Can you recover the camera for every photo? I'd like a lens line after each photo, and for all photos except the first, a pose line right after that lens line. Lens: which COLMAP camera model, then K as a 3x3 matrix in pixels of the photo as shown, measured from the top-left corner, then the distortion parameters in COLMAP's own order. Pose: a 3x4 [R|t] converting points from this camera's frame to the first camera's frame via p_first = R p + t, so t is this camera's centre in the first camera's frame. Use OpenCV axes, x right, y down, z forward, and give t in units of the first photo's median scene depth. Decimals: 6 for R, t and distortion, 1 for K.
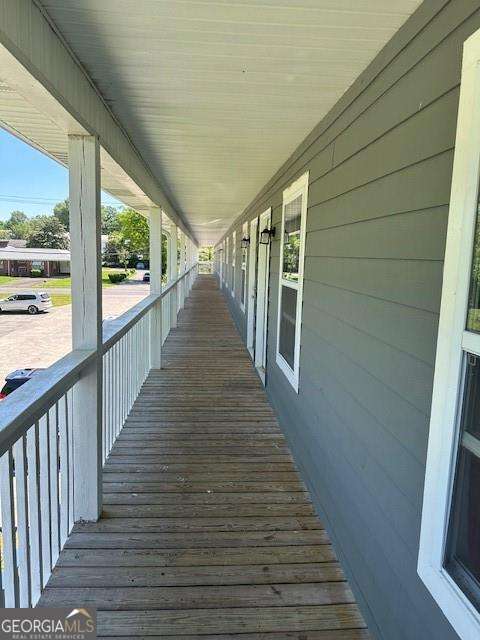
lens RADIAL K [[447.7, 0, 240.0], [0, 447.7, 320.0], [0, 0, 1]] dist [0.071743, -0.082777]
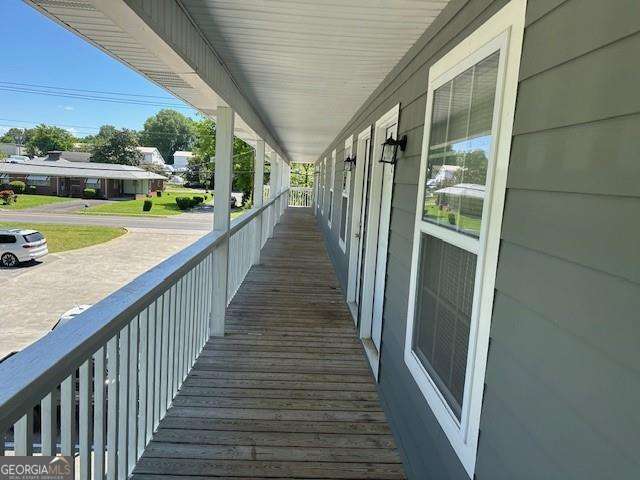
lens RADIAL K [[447.7, 0, 321.0], [0, 447.7, 236.0], [0, 0, 1]] dist [0.071743, -0.082777]
pose [[0.999017, 0.033589, -0.028944, -0.011273], [-0.034007, 0.999323, -0.014053, -0.037313], [0.028452, 0.015024, 0.999482, 0.252440]]
